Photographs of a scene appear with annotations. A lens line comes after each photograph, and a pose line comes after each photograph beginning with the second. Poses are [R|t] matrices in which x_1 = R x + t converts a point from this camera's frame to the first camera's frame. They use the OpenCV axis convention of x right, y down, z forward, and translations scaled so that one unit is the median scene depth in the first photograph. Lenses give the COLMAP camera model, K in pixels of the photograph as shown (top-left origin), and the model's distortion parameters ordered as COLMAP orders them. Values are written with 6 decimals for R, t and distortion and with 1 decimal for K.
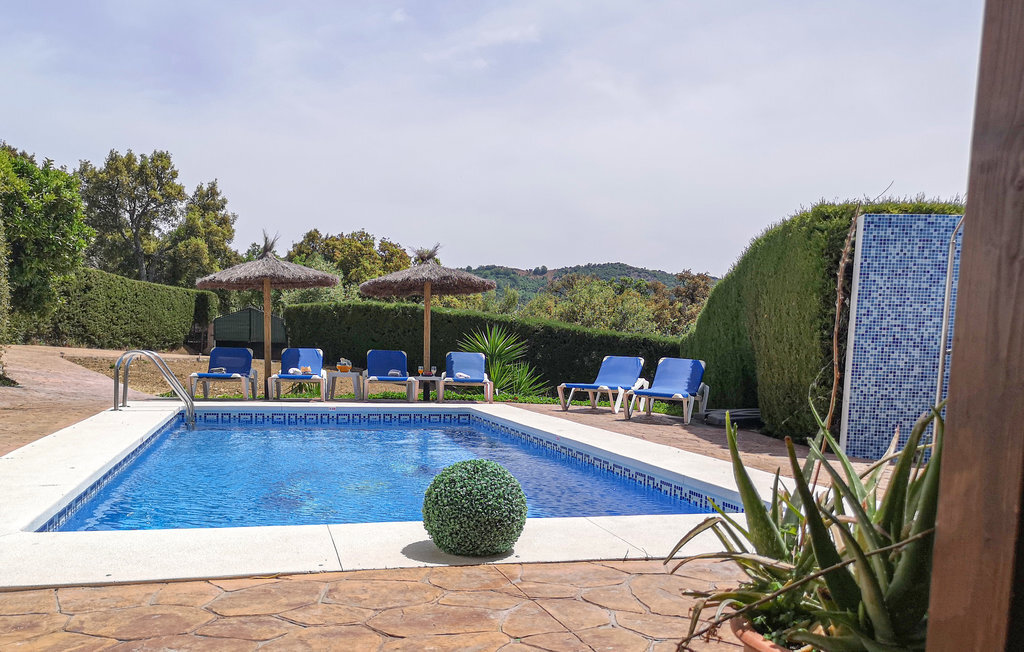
lens RADIAL K [[793.5, 0, 509.6], [0, 793.5, 373.2], [0, 0, 1]] dist [0.010126, 0.004450]
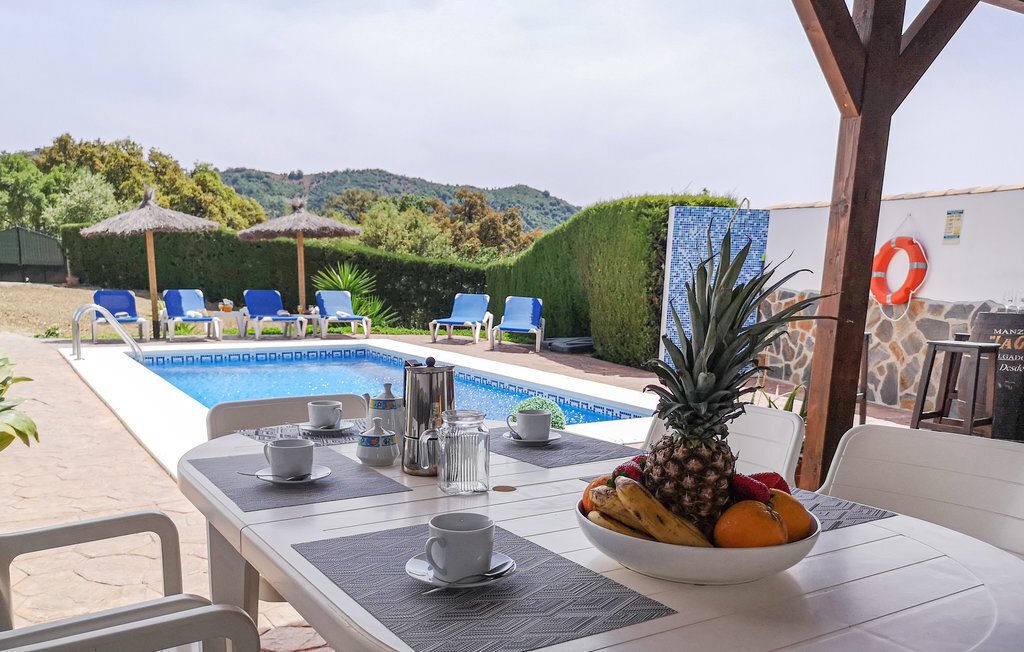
lens RADIAL K [[840.2, 0, 512.0], [0, 840.2, 326.0], [0, 0, 1]] dist [-0.004389, -0.000179]
pose [[0.950524, -0.024558, 0.309680, -0.206801], [0.006593, 0.998241, 0.058926, -0.050505], [-0.310582, -0.053969, 0.949013, -0.241006]]
